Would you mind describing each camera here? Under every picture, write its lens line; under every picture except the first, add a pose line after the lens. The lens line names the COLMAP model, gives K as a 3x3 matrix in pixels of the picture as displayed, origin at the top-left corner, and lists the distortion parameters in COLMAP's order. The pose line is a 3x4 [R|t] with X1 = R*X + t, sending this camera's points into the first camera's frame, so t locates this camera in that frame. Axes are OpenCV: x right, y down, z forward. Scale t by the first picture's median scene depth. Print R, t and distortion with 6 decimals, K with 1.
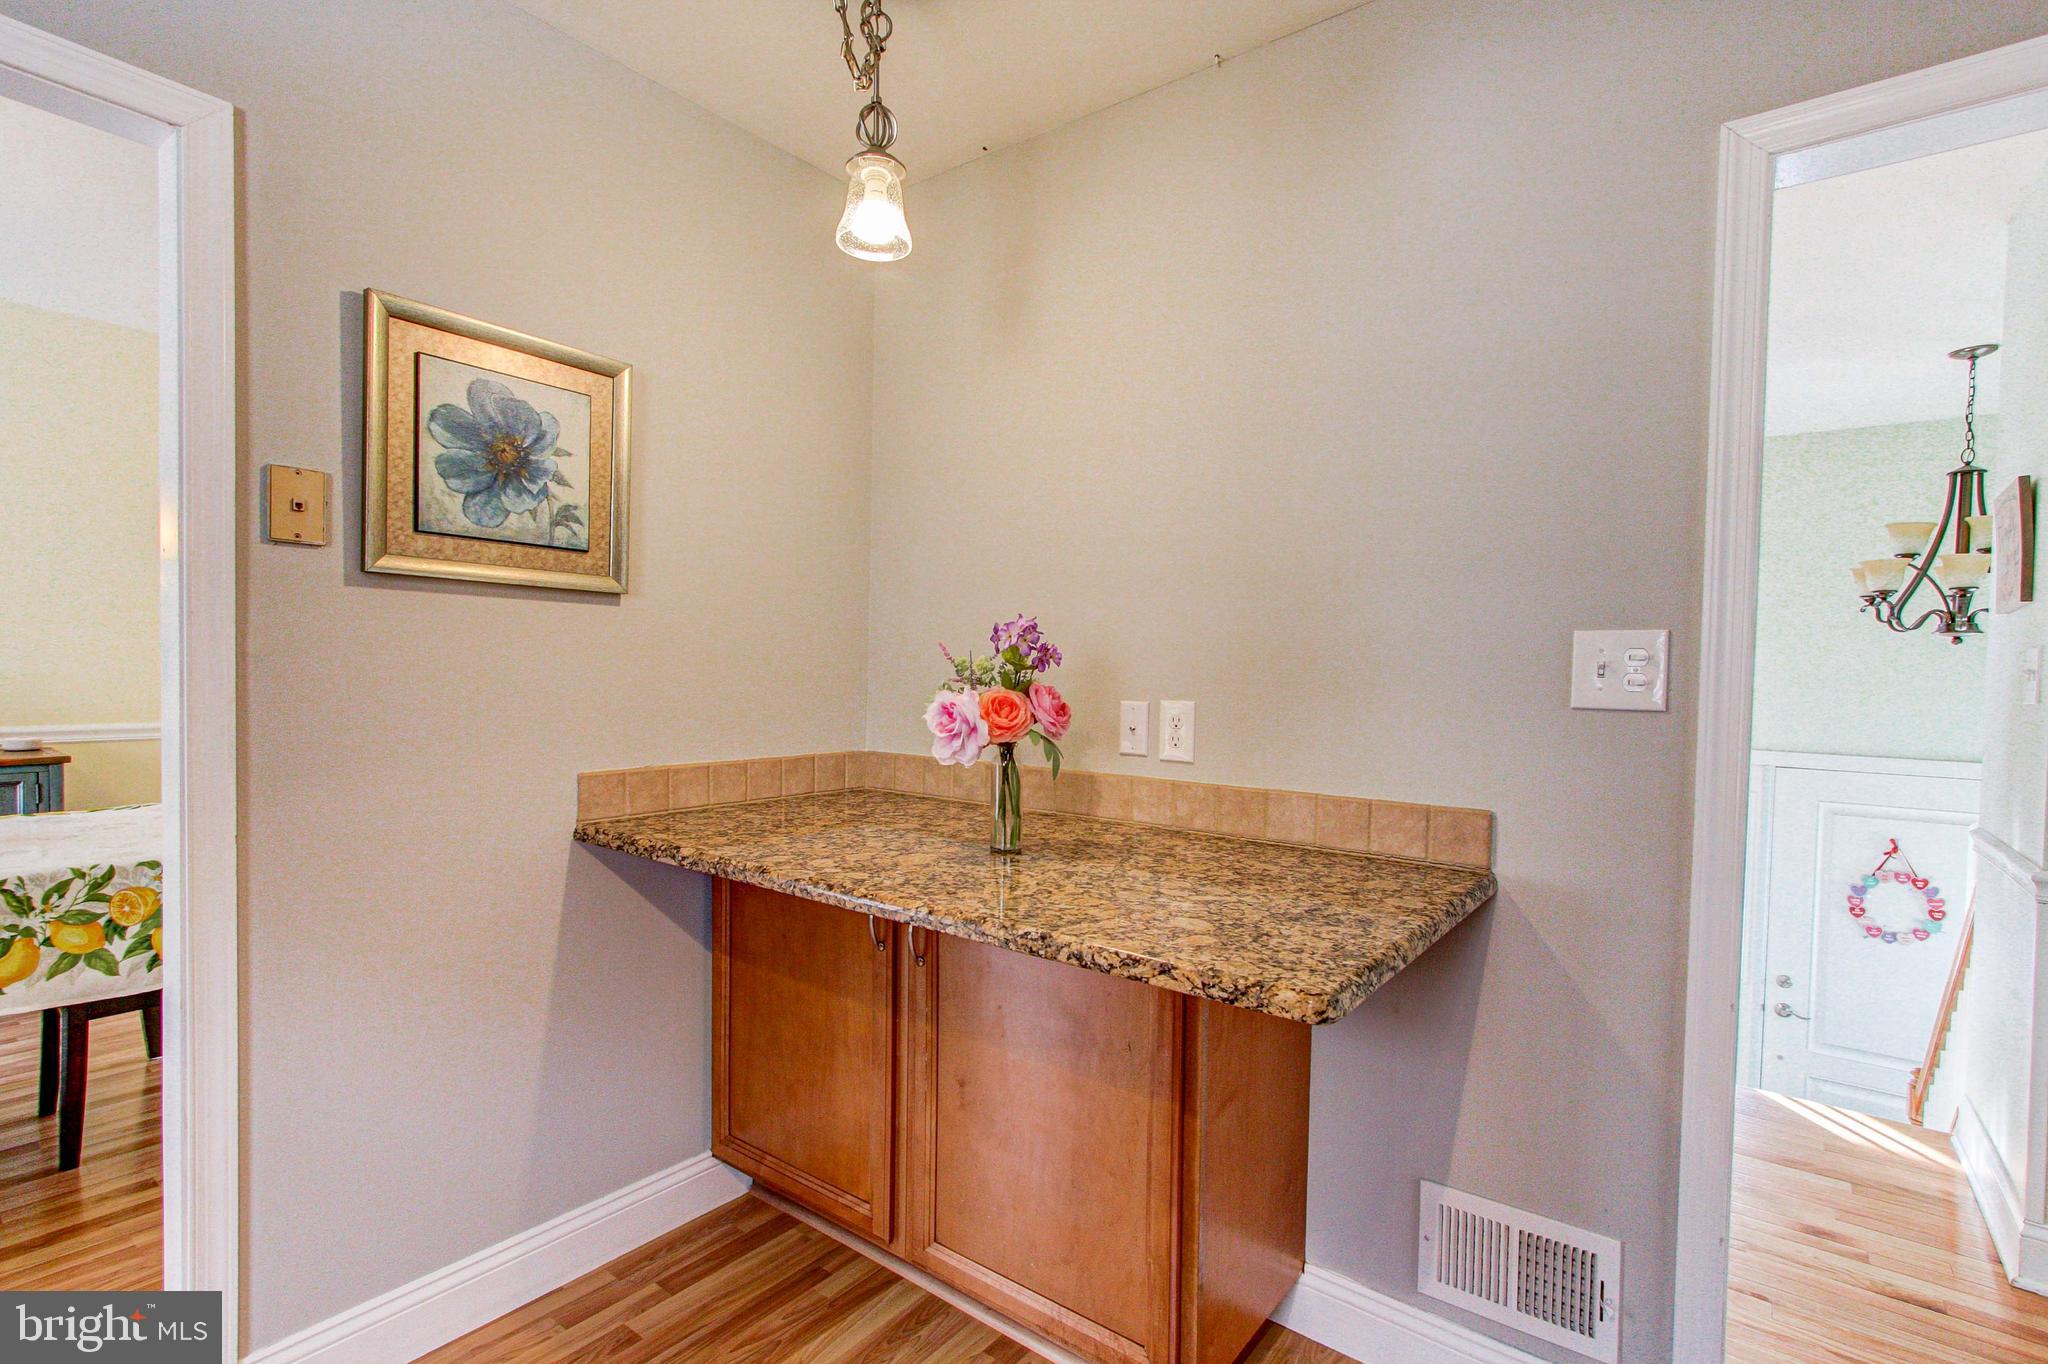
lens RADIAL K [[957.2, 0, 1036.7], [0, 957.2, 695.2], [0, 0, 1]] dist [-0.004783, 0.003123]
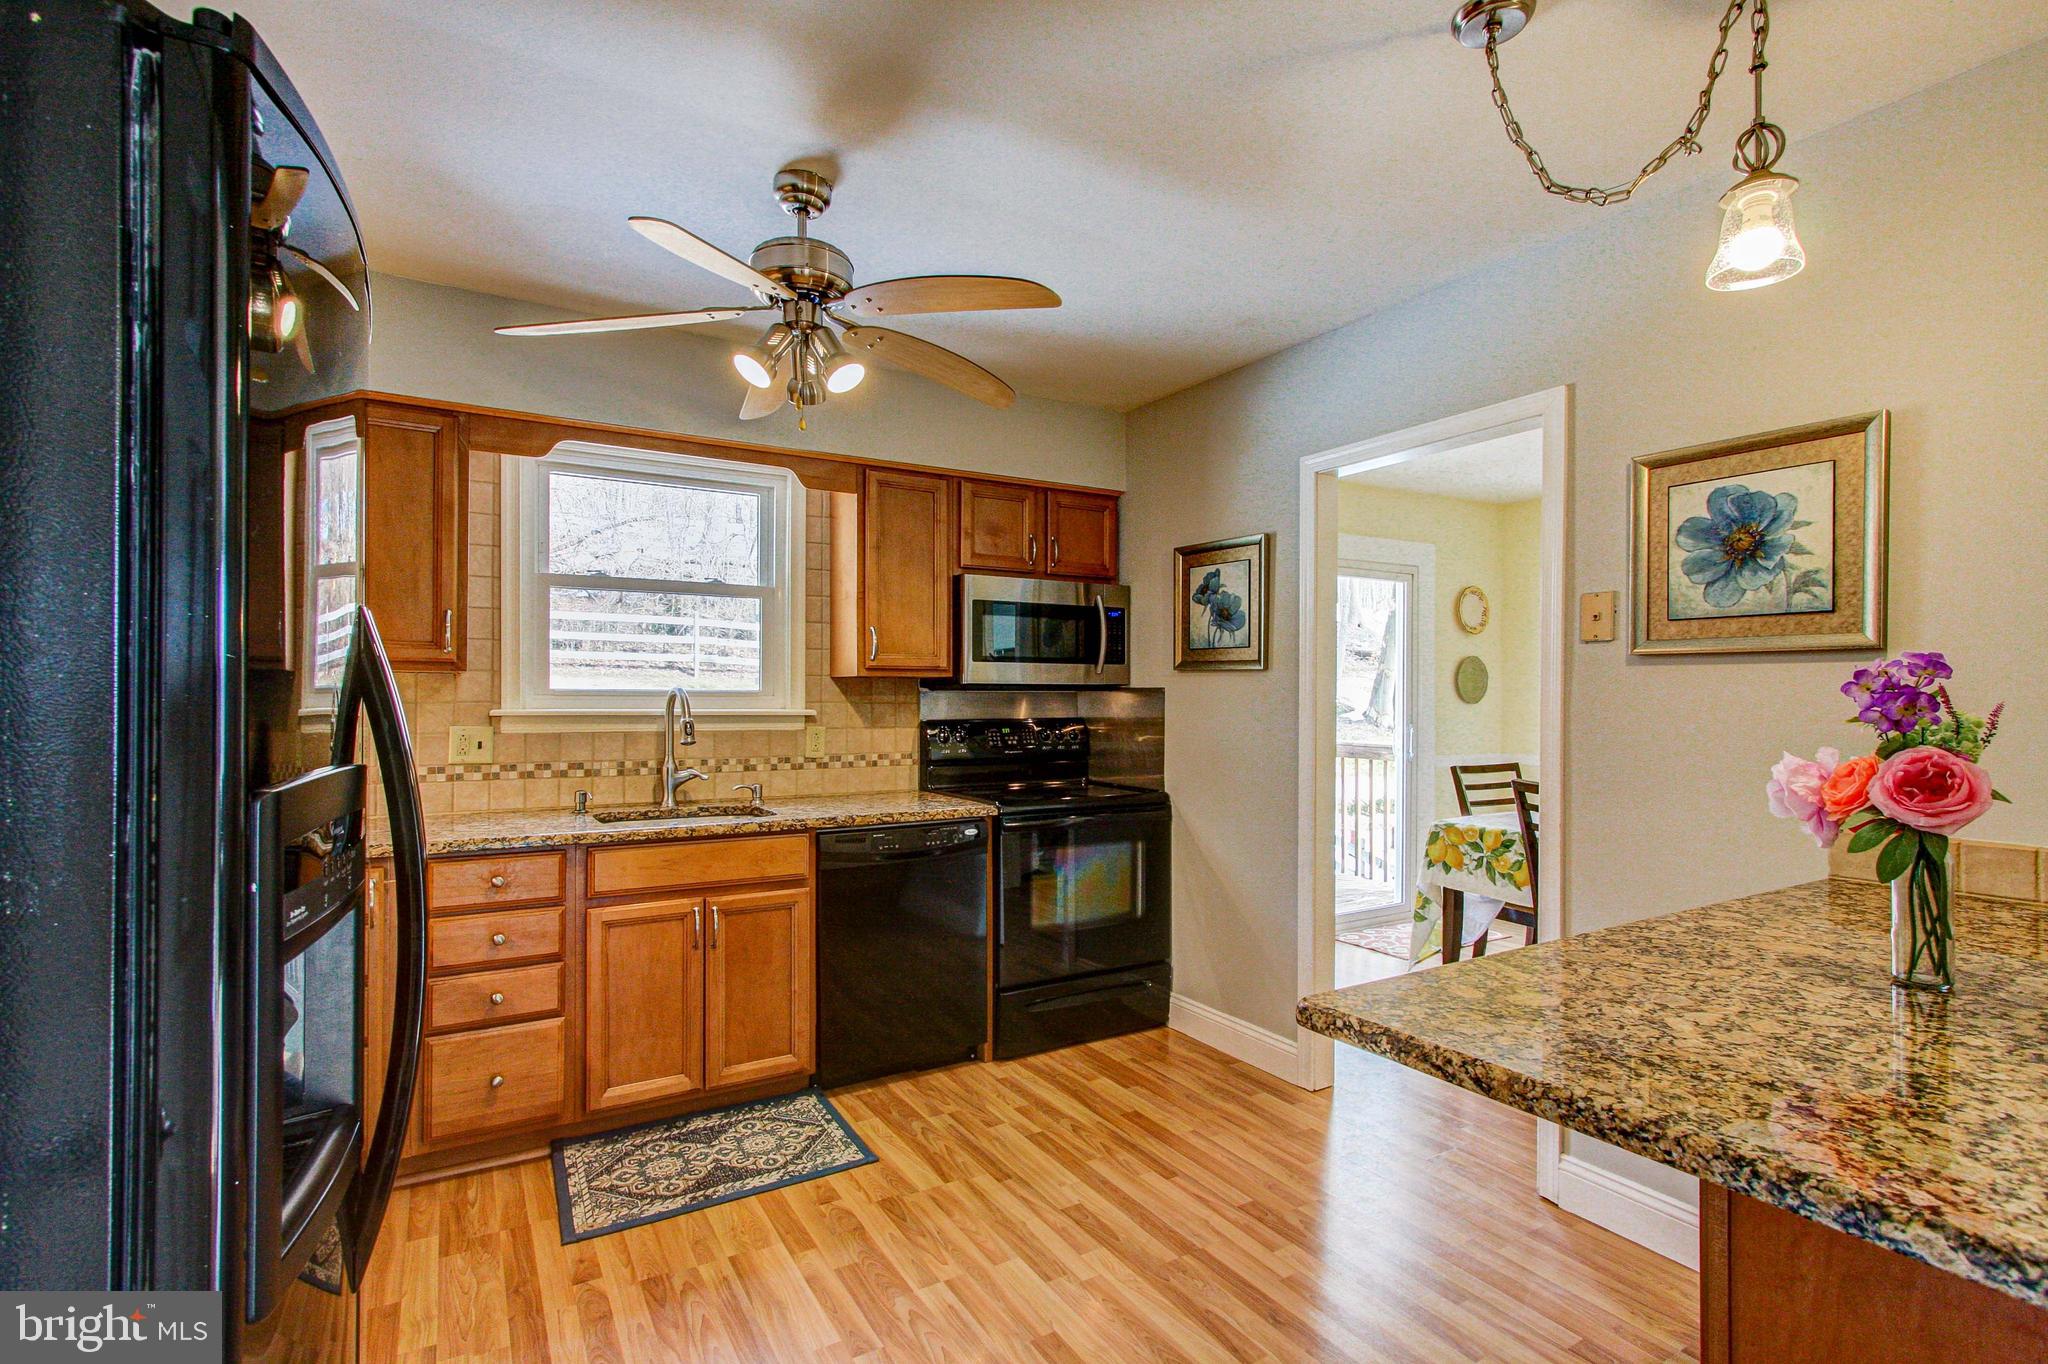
lens RADIAL K [[957.2, 0, 1020.4], [0, 957.2, 690.3], [0, 0, 1]] dist [-0.004783, 0.003123]
pose [[-0.374000, -0.029016, -0.926975, 0.750172], [-0.039726, 0.999094, -0.015246, -0.015045], [0.926578, 0.031123, -0.374814, 0.546063]]
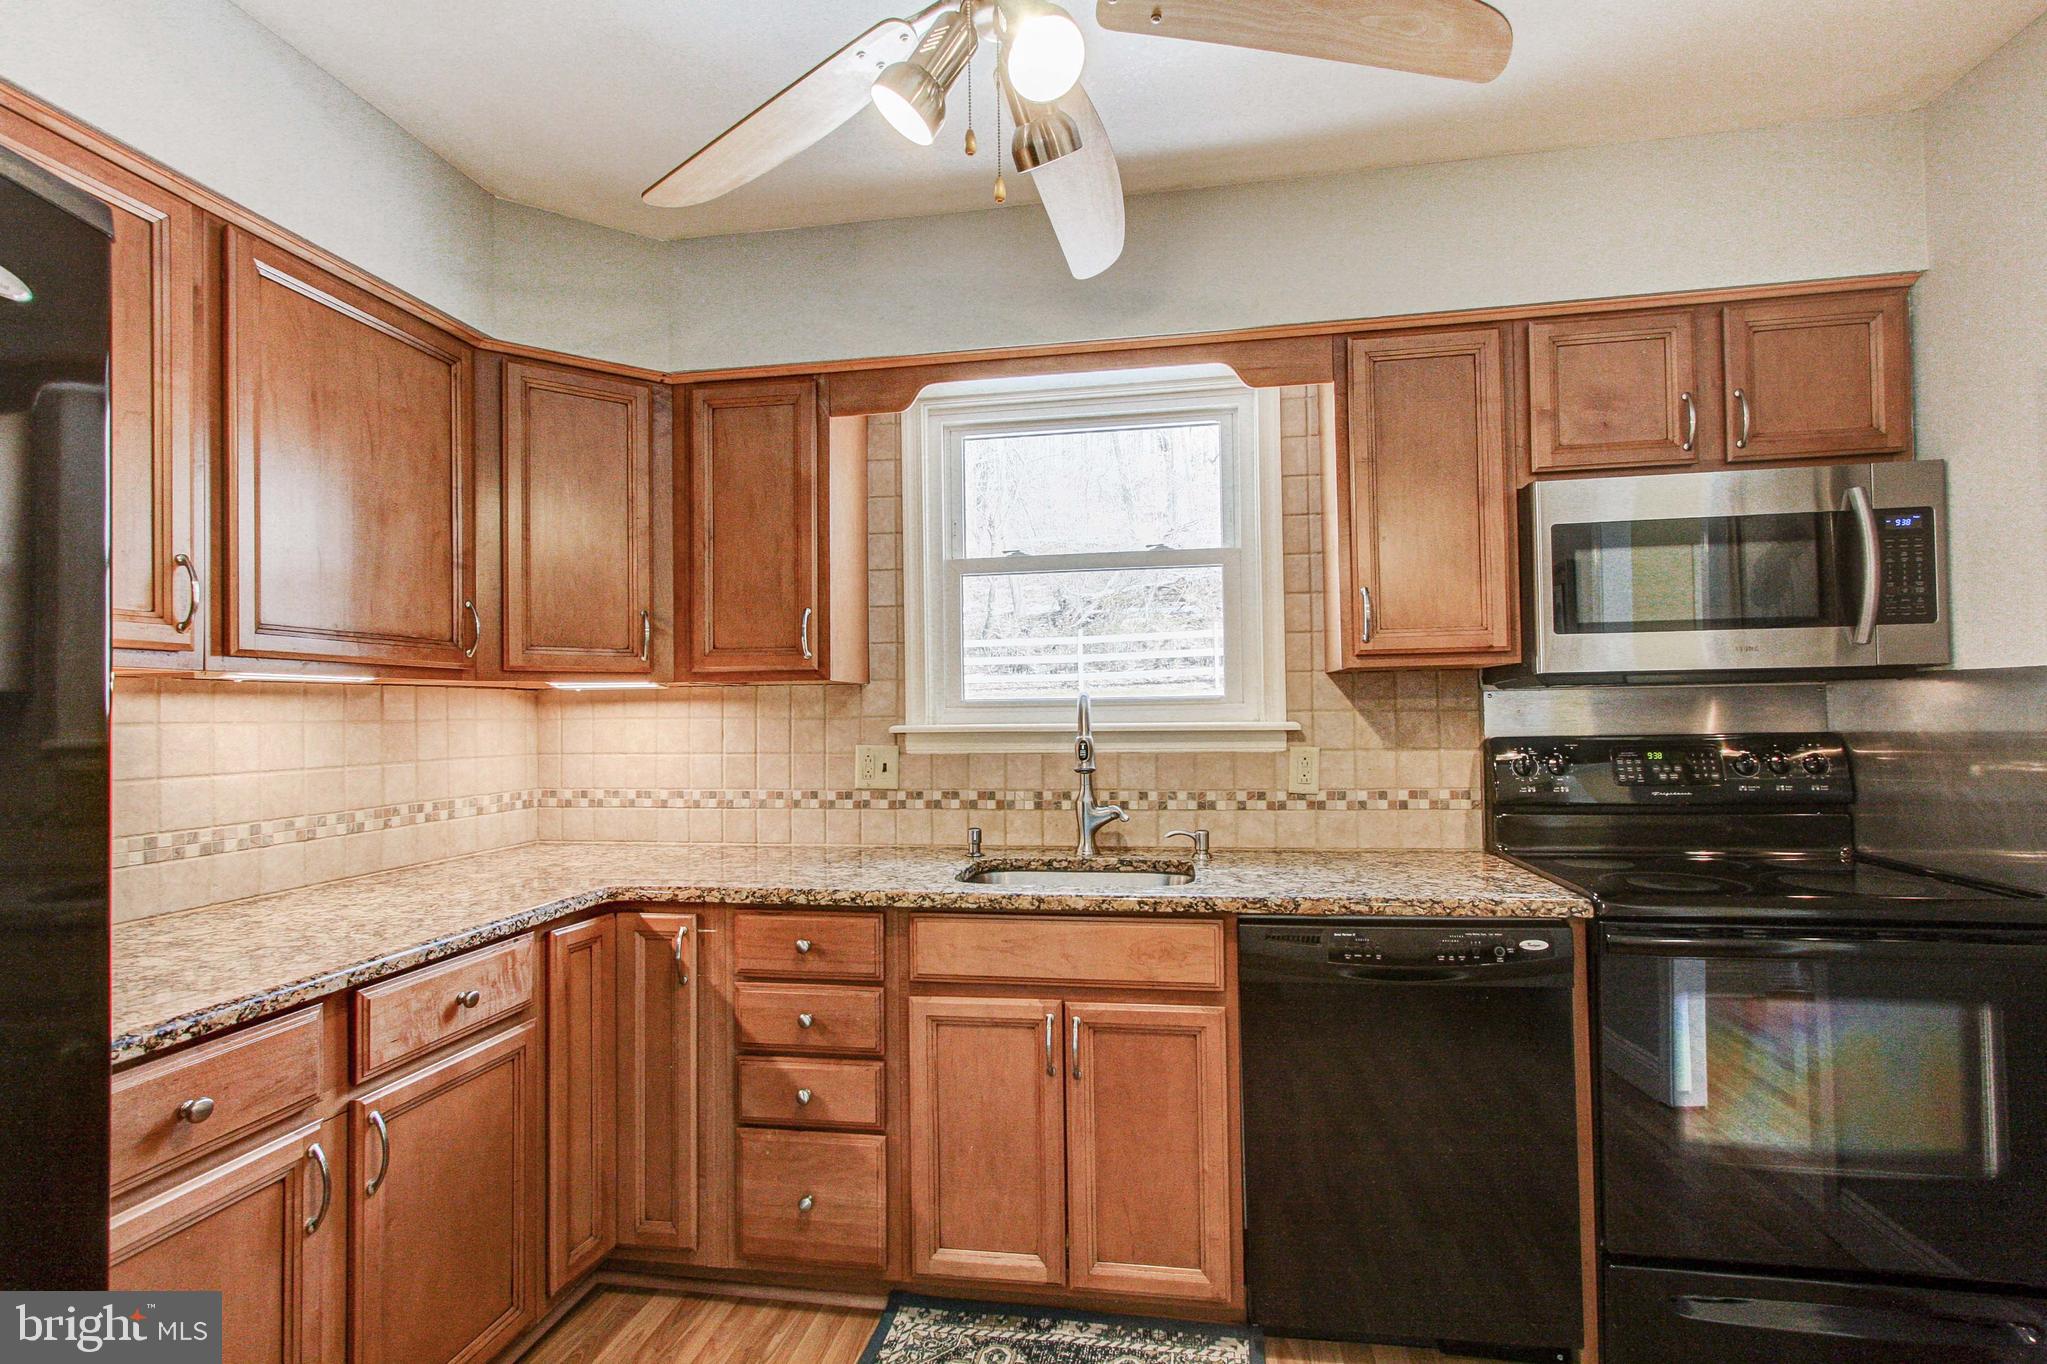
lens RADIAL K [[956.7, 0, 1039.8], [0, 956.7, 692.7], [0, 0, 1]] dist [-0.004783, 0.003123]
pose [[-0.883029, -0.018313, -0.468962, 0.075628], [-0.018134, 0.999824, -0.004897, -0.015678], [0.468969, 0.004180, -0.883205, 0.425833]]
